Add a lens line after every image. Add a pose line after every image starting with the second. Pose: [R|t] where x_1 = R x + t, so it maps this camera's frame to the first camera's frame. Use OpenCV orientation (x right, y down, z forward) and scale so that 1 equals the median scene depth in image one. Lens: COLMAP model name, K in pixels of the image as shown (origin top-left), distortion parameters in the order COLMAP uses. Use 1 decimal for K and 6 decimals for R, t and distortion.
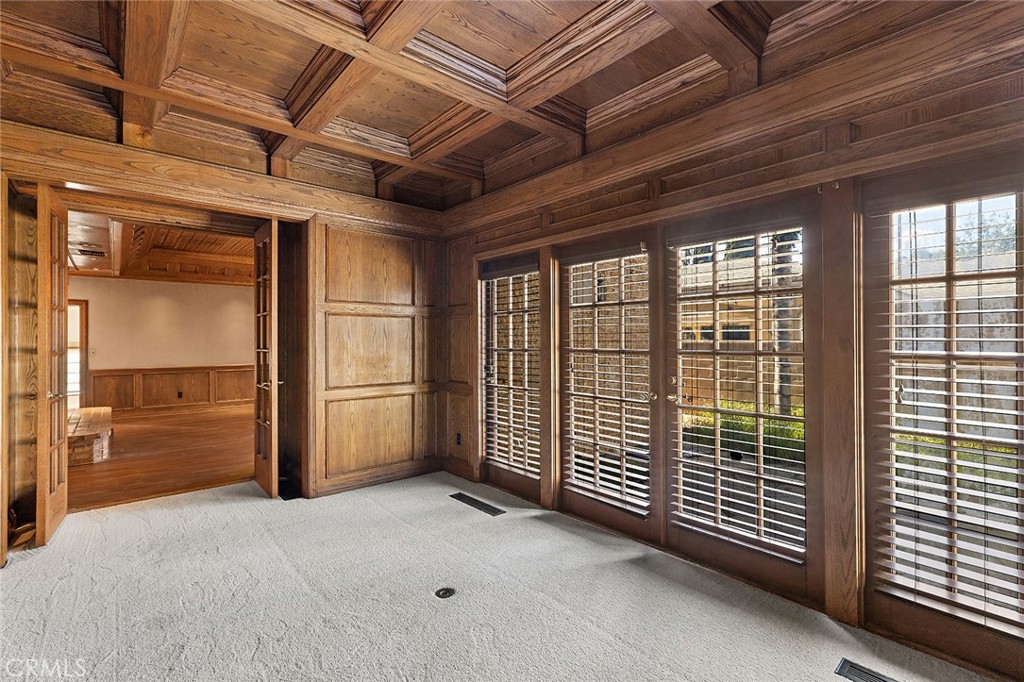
lens RADIAL K [[459.1, 0, 511.1], [0, 459.1, 342.3], [0, 0, 1]] dist [0.000556, 0.000200]
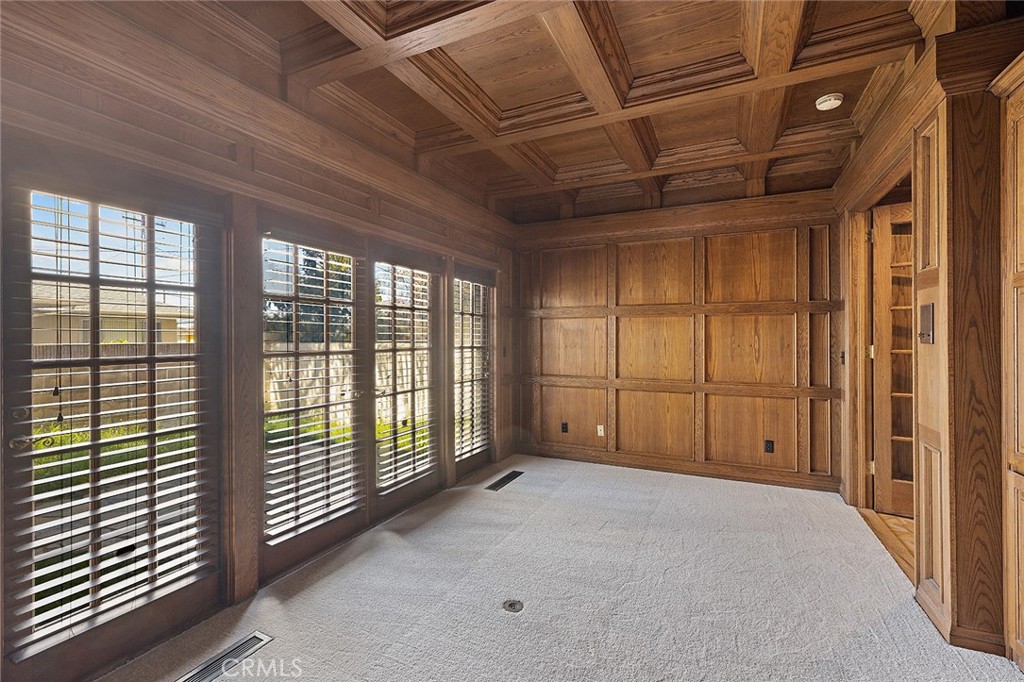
lens RADIAL K [[459.1, 0, 509.6], [0, 459.1, 336.7], [0, 0, 1]] dist [0.000556, 0.000200]
pose [[-0.395300, 0.004345, 0.918542, -0.809465], [0.008620, 0.999962, -0.001021, -0.006607], [-0.918512, 0.007514, -0.395323, 1.098069]]
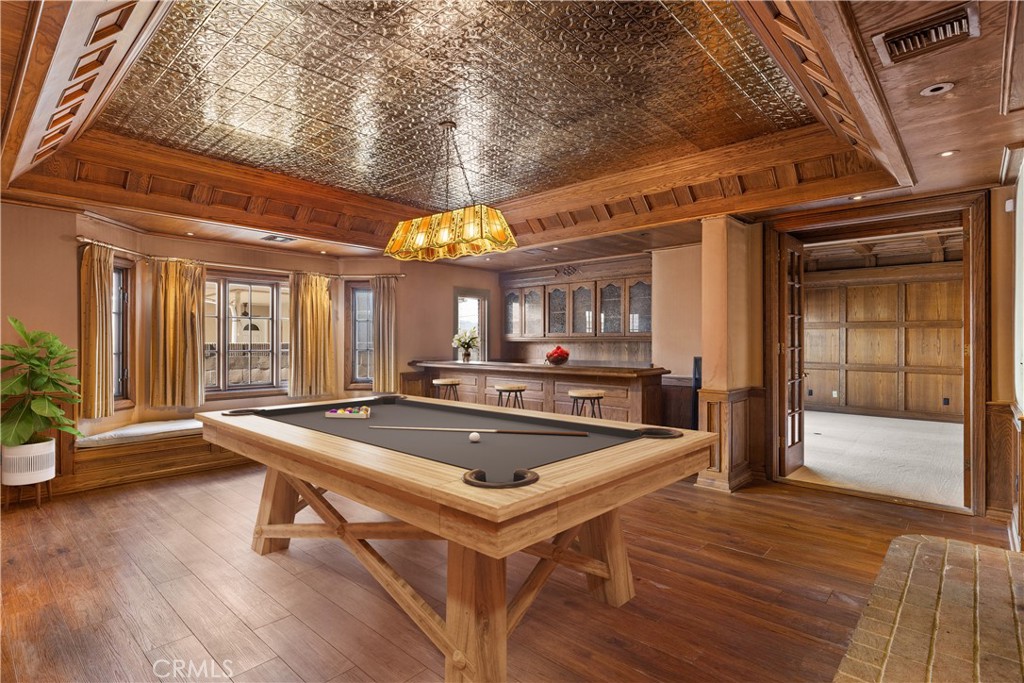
lens RADIAL K [[509.3, 0, 513.5], [0, 509.3, 338.4], [0, 0, 1]] dist [-0.004621, -0.000147]
pose [[-0.132869, 0.000125, 0.991134, -1.444718], [0.007325, 0.999973, 0.000856, -0.017440], [-0.991107, 0.007374, -0.132866, 1.720119]]
